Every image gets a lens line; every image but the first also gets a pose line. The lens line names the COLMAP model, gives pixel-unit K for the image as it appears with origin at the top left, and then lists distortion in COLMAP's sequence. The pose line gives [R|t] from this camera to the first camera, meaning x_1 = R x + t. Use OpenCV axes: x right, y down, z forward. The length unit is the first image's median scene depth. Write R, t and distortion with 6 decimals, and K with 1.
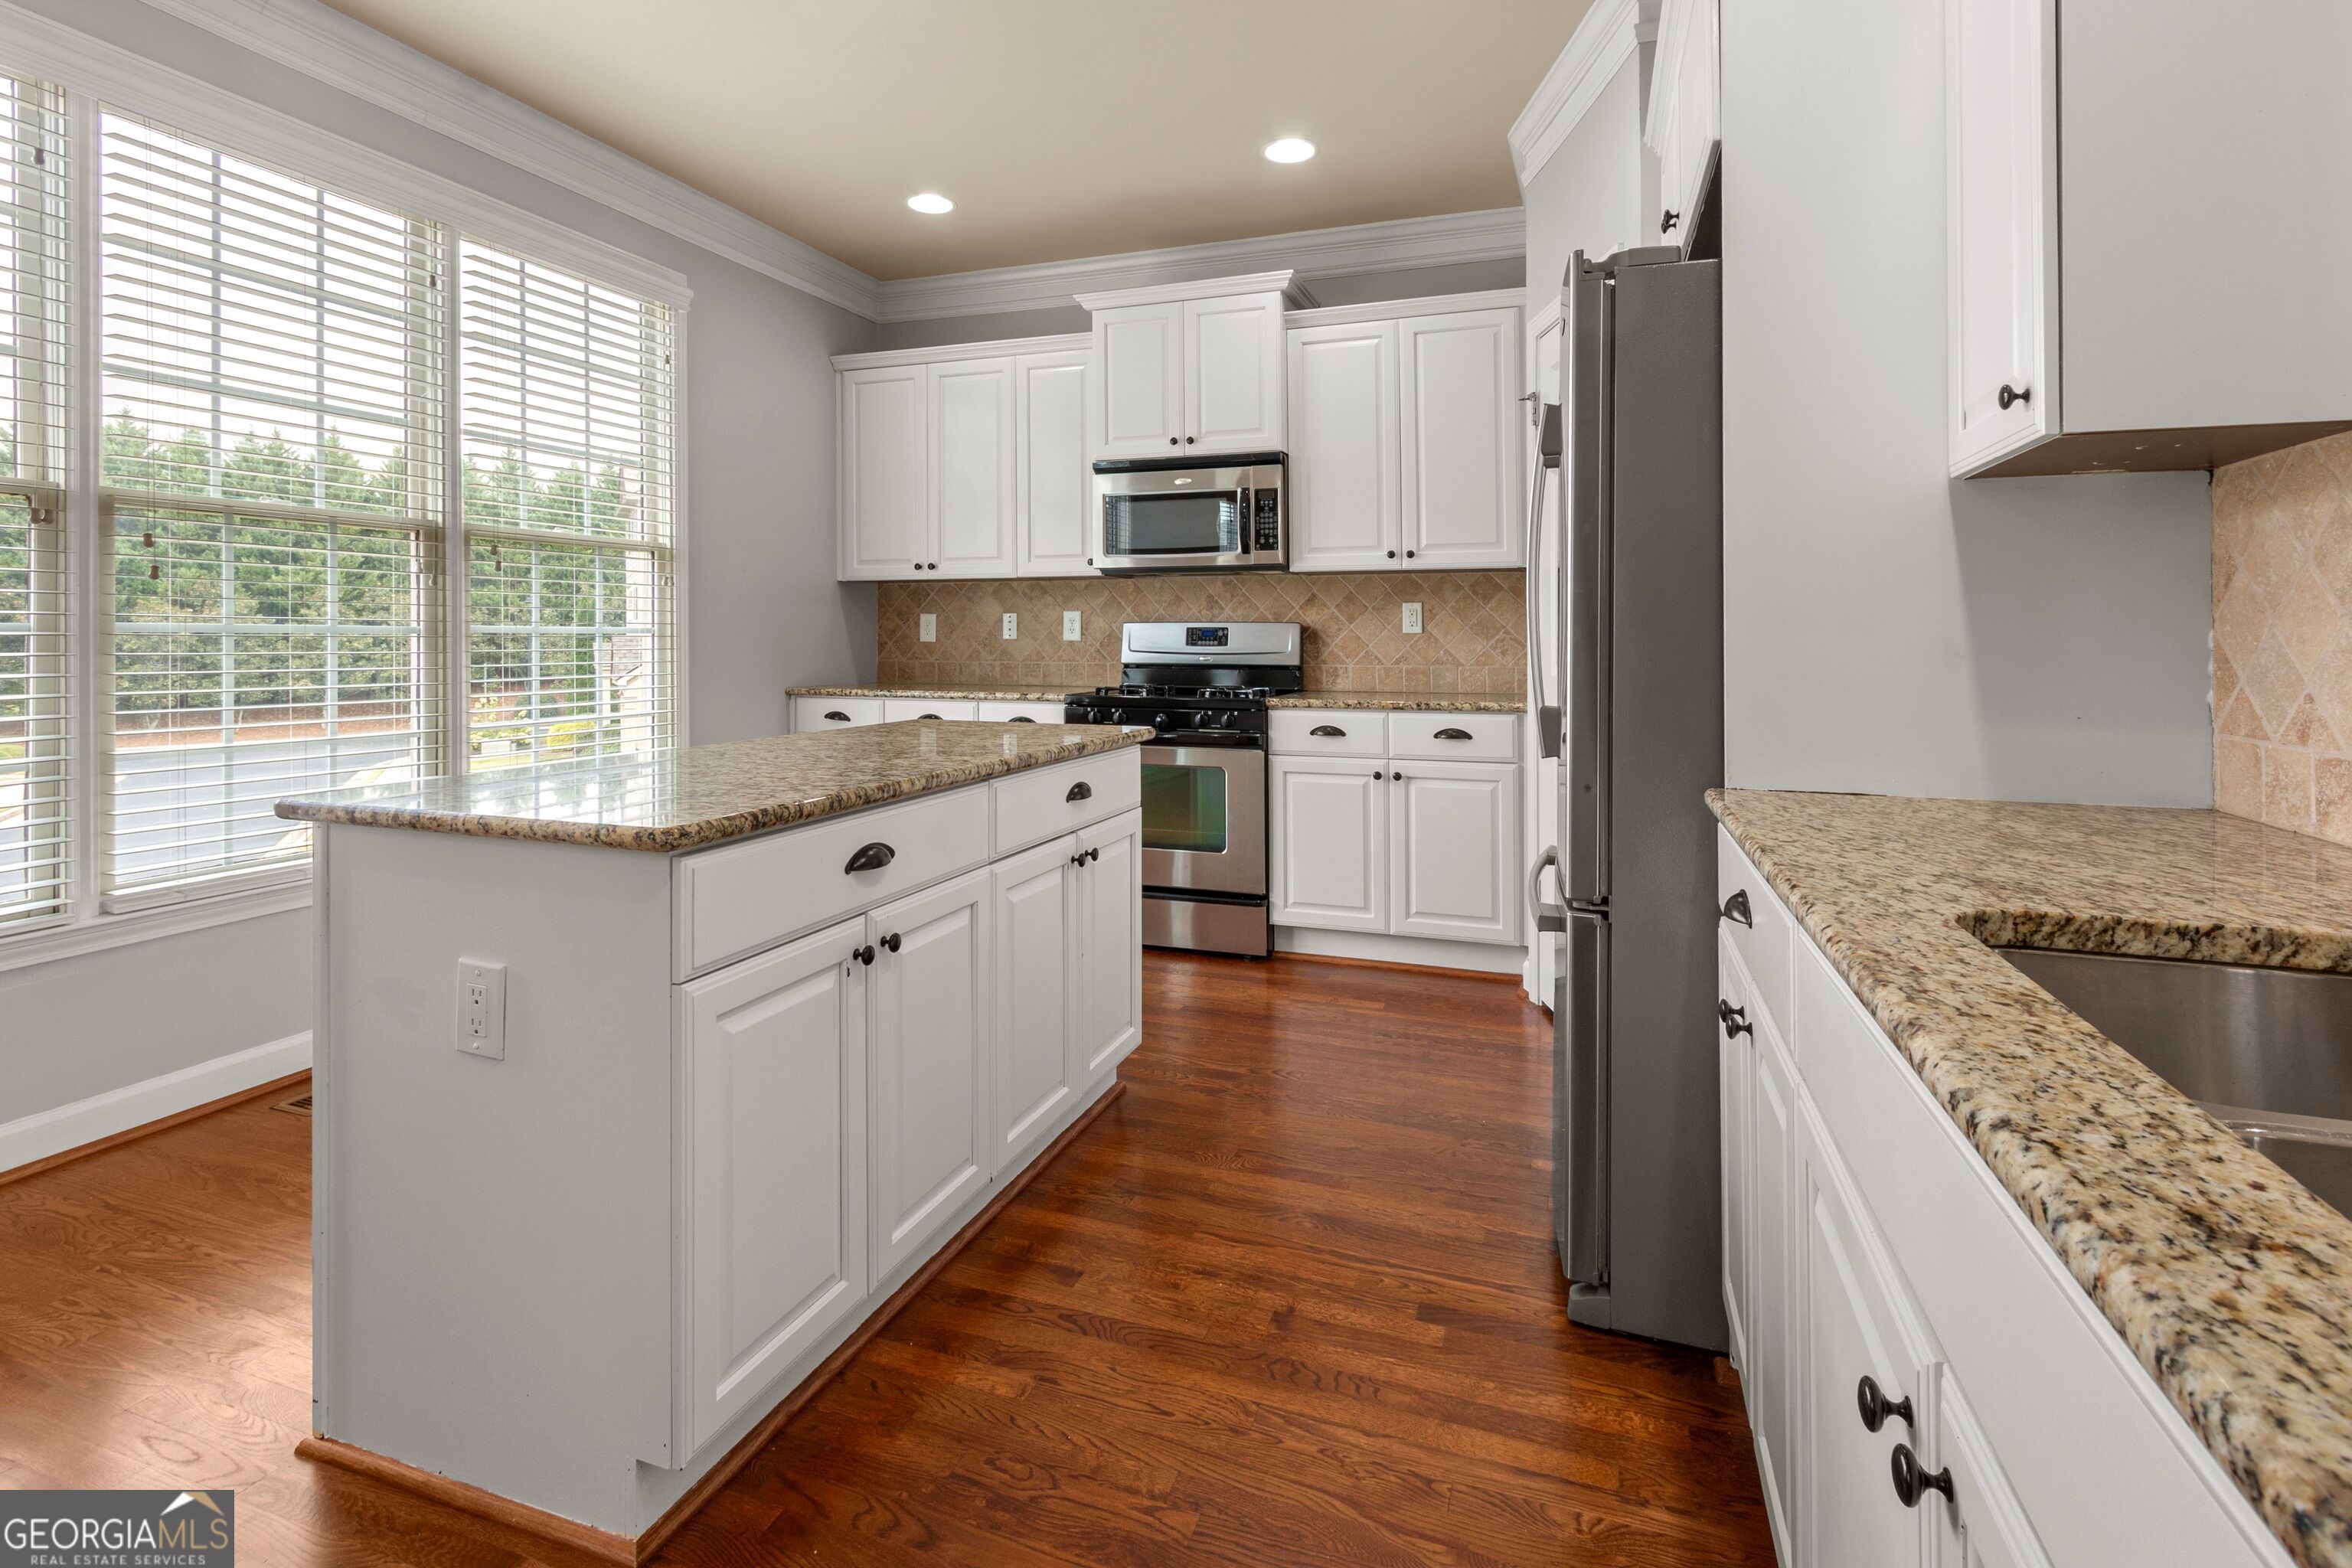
lens RADIAL K [[1132.4, 0, 1184.4], [0, 1132.4, 641.5], [0, 0, 1]] dist [-0.000080, 0.000414]
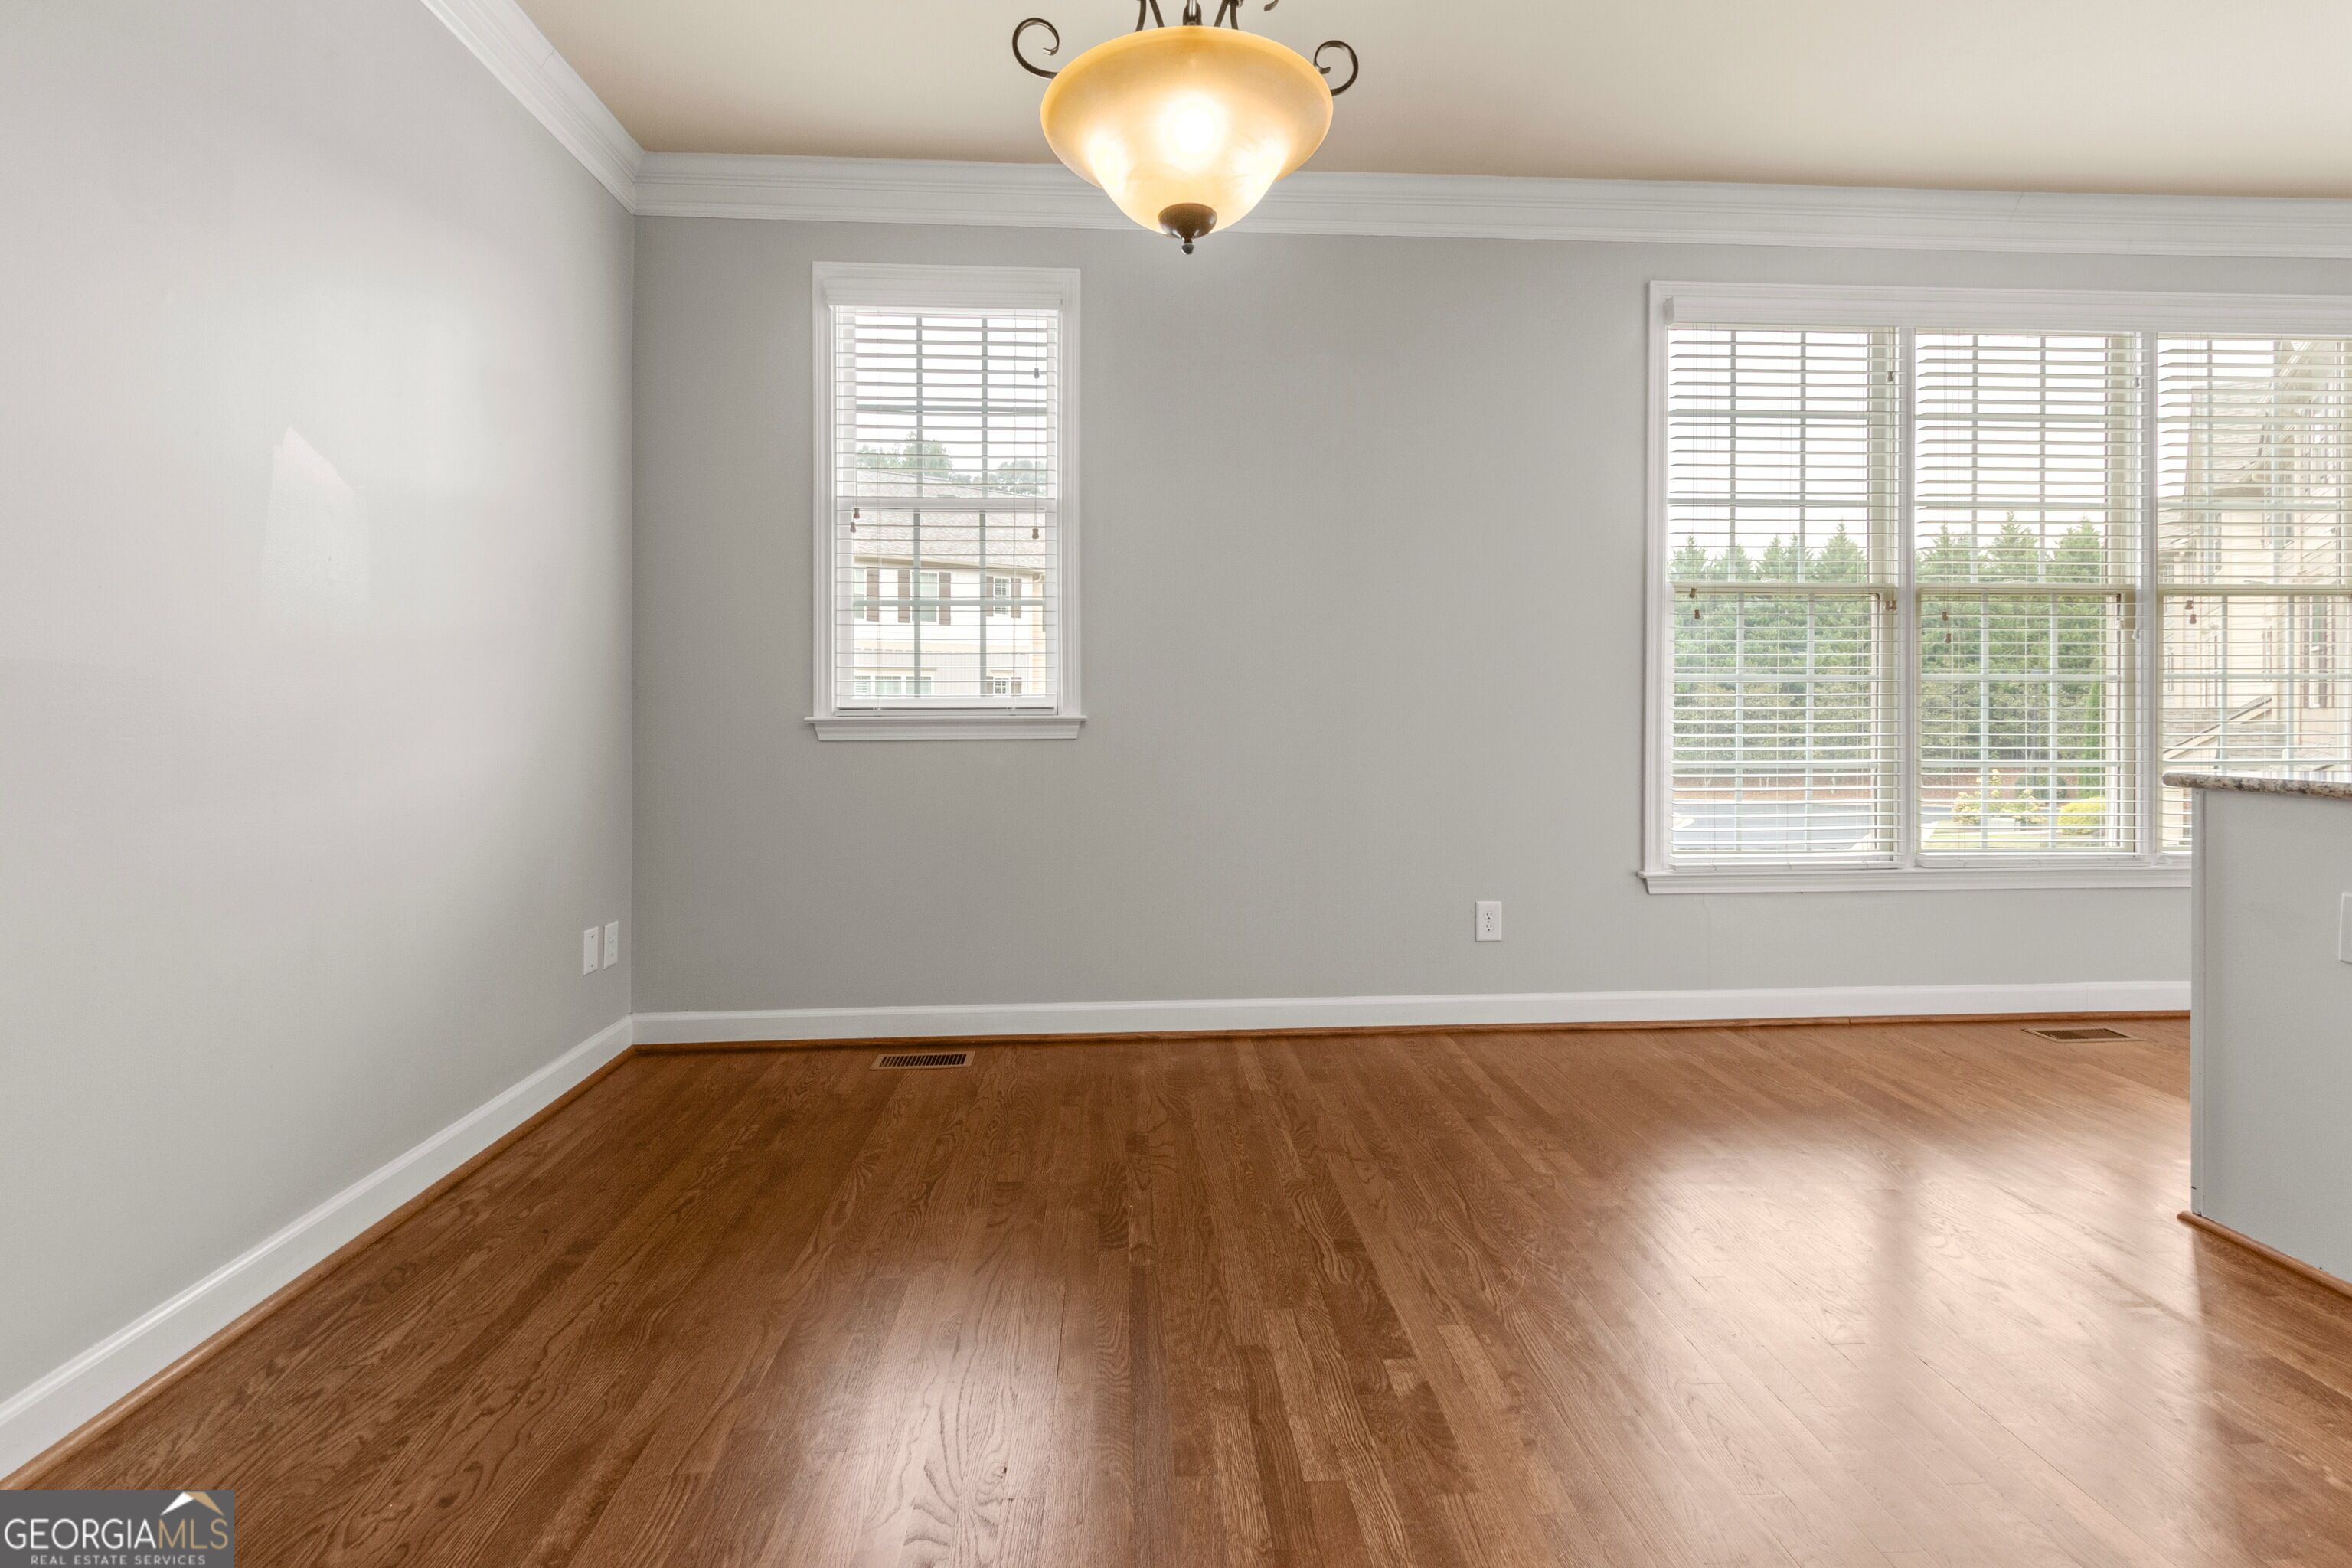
lens RADIAL K [[971.8, 0, 1173.7], [0, 971.8, 686.5], [0, 0, 1]] dist [0.000908, 0.000075]
pose [[0.387412, 0.002750, -0.921902, -0.098748], [-0.003080, 0.999994, 0.001689, 0.001186], [0.921901, 0.002185, 0.387418, -0.278758]]
